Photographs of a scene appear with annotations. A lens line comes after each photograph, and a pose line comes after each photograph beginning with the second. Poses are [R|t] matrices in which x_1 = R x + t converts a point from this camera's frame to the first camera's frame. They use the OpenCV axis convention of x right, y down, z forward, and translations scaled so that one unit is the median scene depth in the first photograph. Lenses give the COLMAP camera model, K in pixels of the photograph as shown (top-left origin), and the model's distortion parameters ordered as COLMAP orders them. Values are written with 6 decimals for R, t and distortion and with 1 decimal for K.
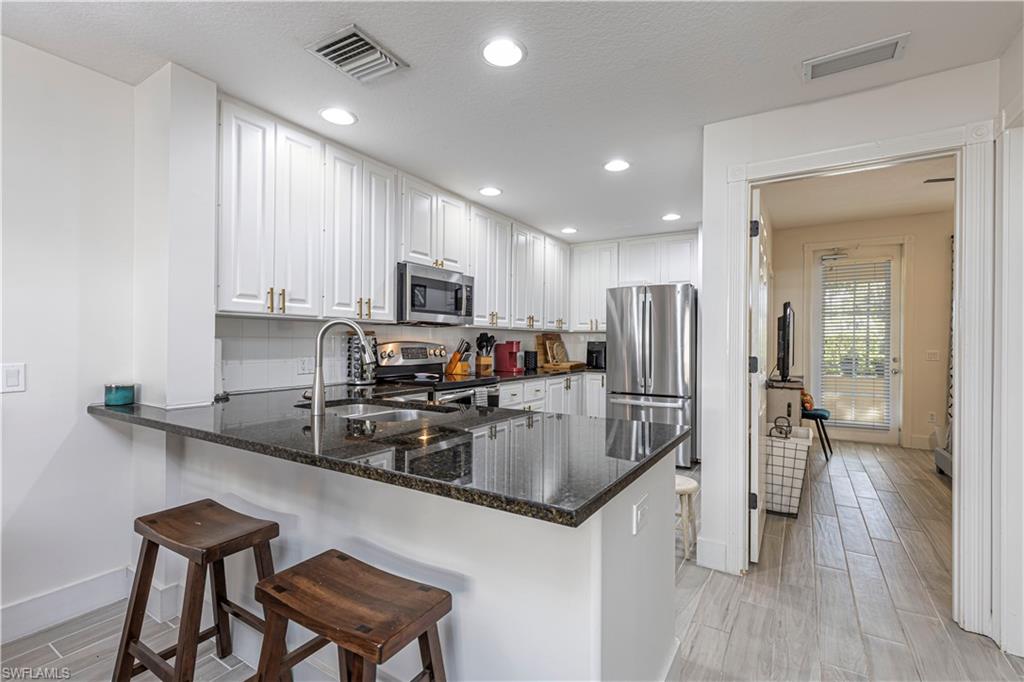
lens RADIAL K [[461.7, 0, 513.9], [0, 461.7, 346.7], [0, 0, 1]] dist [0.009815, 0.000651]
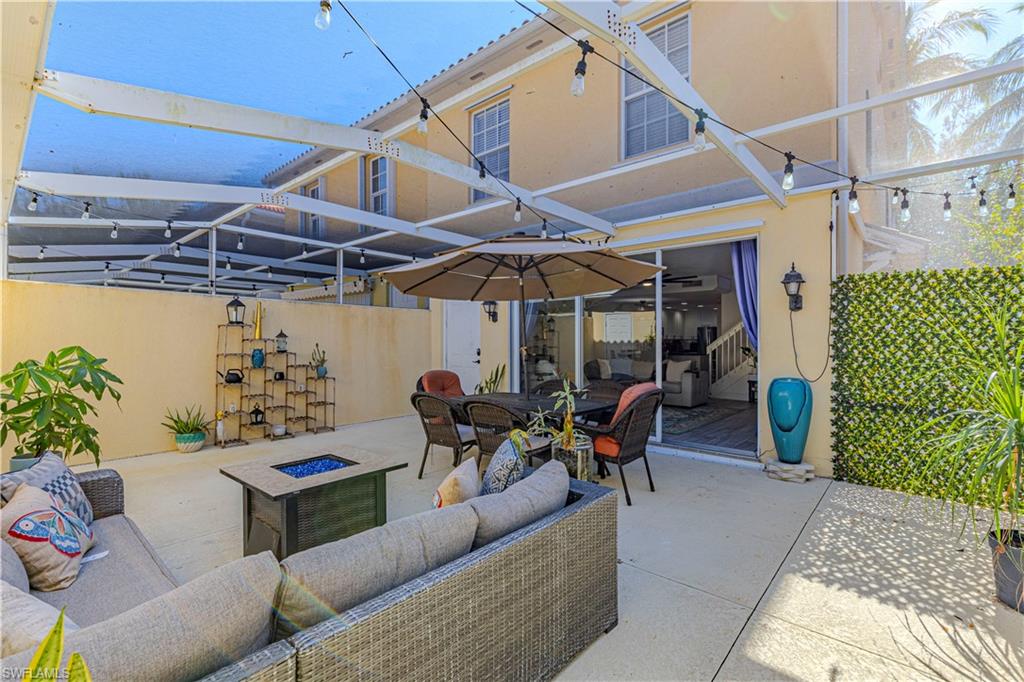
lens RADIAL K [[461.7, 0, 512.5], [0, 461.7, 341.1], [0, 0, 1]] dist [0.009815, 0.000651]
pose [[0.987175, 0.004910, -0.159565, -0.673720], [-0.006734, 0.999918, -0.010895, 0.024210], [0.159498, 0.011830, 0.987127, -2.909252]]
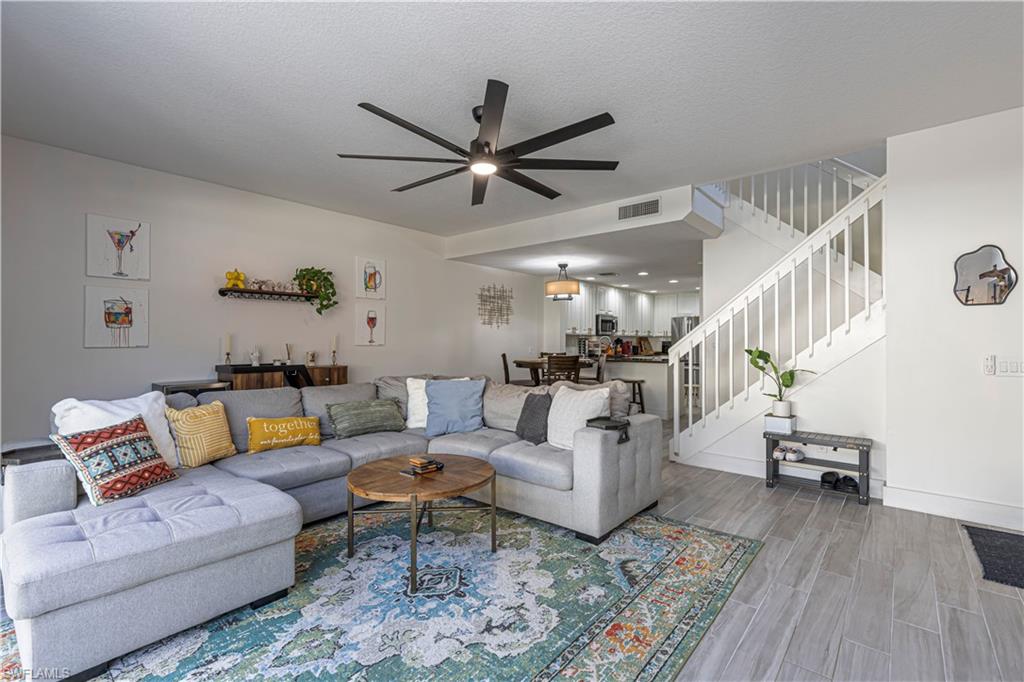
lens RADIAL K [[461.7, 0, 510.5], [0, 461.7, 345.1], [0, 0, 1]] dist [0.009815, 0.000651]
pose [[0.988423, -0.000605, -0.151725, -0.254293], [0.000060, 0.999994, -0.003596, 0.016424], [0.151726, 0.003546, 0.988416, -1.472677]]
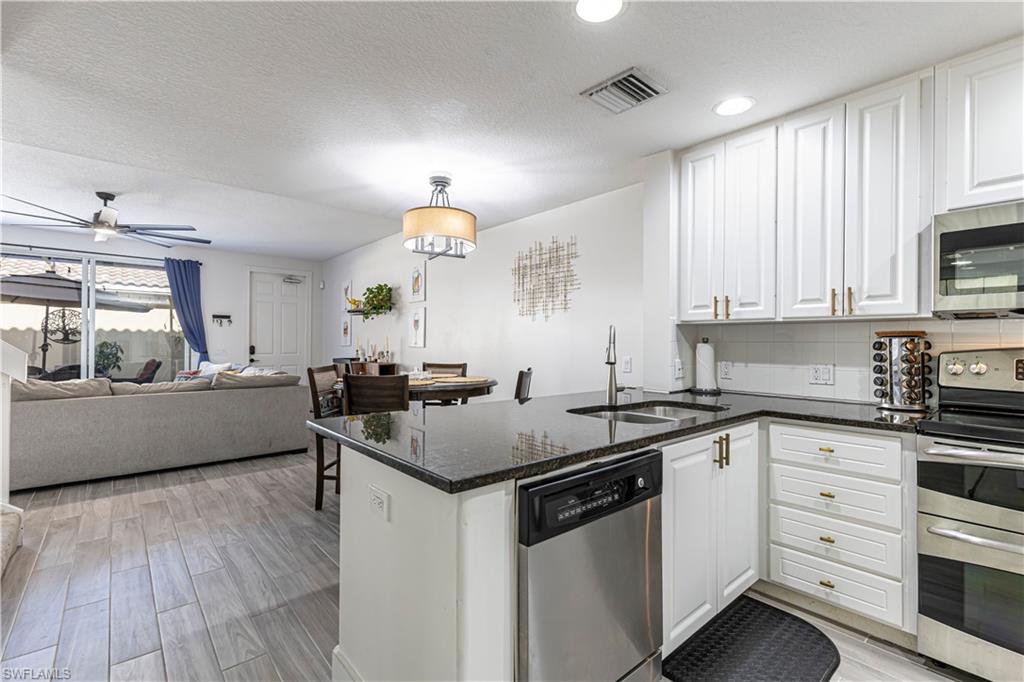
lens RADIAL K [[461.7, 0, 509.5], [0, 461.7, 343.3], [0, 0, 1]] dist [0.009815, 0.000651]
pose [[-0.300048, -0.001165, -0.953923, 0.376399], [-0.013271, 0.999908, 0.002954, -0.008047], [0.953832, 0.013546, -0.300036, 0.491061]]
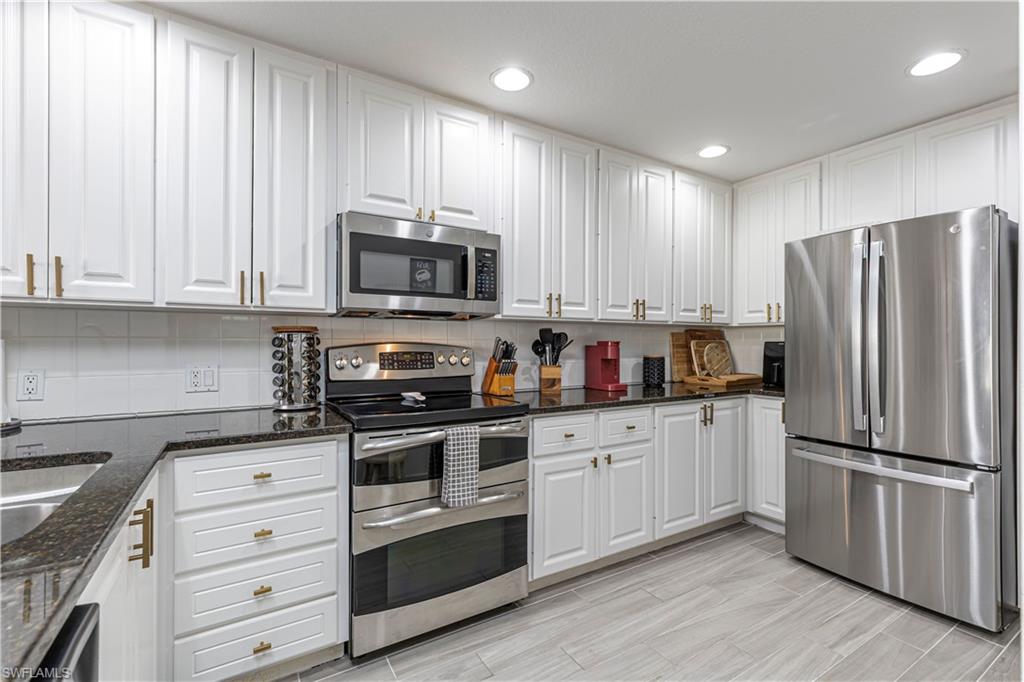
lens RADIAL K [[461.7, 0, 521.2], [0, 461.7, 339.8], [0, 0, 1]] dist [0.009815, 0.000651]
pose [[0.896809, 0.001320, -0.442415, 0.180669], [-0.005551, 0.999950, -0.008268, -0.008824], [0.442382, 0.009871, 0.896772, 0.419116]]
